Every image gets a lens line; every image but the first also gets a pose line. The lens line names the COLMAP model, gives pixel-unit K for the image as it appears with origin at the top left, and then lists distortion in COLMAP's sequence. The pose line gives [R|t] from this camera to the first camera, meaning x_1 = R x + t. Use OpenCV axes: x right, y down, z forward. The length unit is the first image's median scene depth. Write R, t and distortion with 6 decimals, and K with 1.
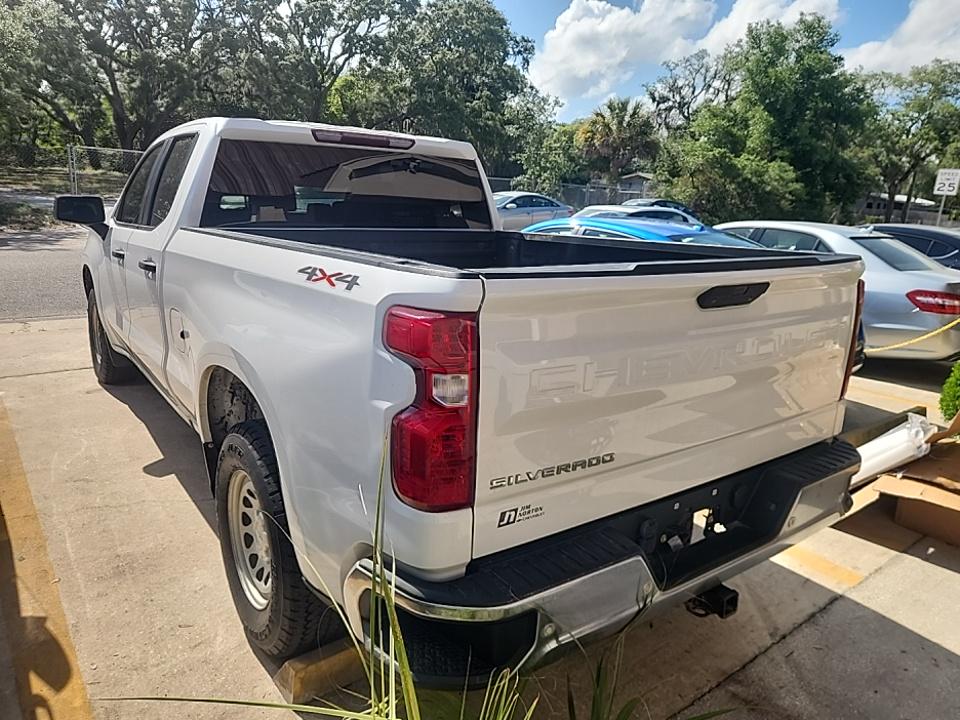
lens RADIAL K [[633.9, 0, 471.3], [0, 633.9, 362.0], [0, 0, 1]] dist [0.064704, -0.056531]
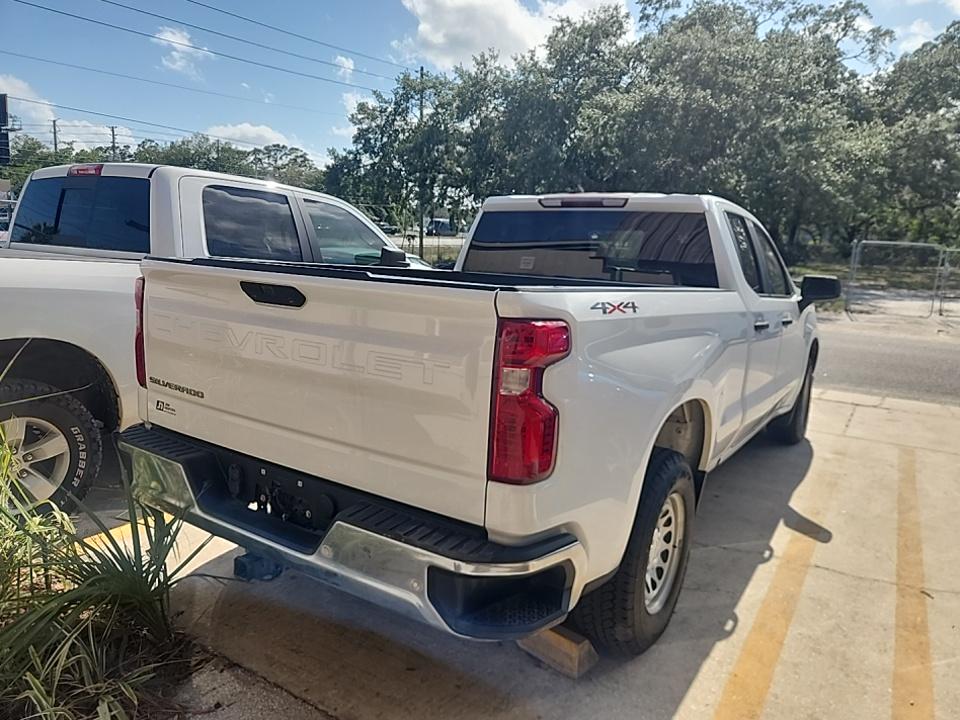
lens RADIAL K [[615.8, 0, 480.0], [0, 615.8, 360.0], [0, 0, 1]] dist [0.065365, -0.054040]
pose [[0.400831, 0.139124, -0.905527, 1.739553], [-0.266444, 0.963381, 0.030072, -0.134327], [0.876551, 0.229218, 0.423222, 0.949239]]
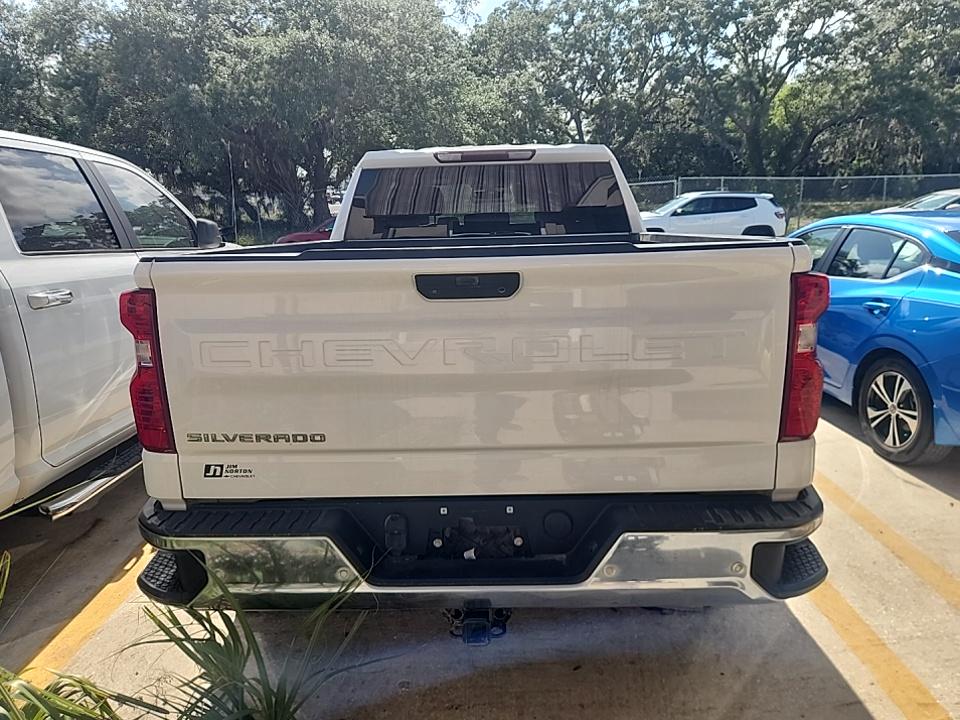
lens RADIAL K [[615.8, 0, 480.0], [0, 615.8, 360.0], [0, 0, 1]] dist [0.065365, -0.054040]
pose [[0.810090, 0.077986, -0.581096, 1.022284], [-0.093232, 0.995638, 0.003646, -0.005037], [0.578845, 0.051223, 0.813827, 0.325150]]
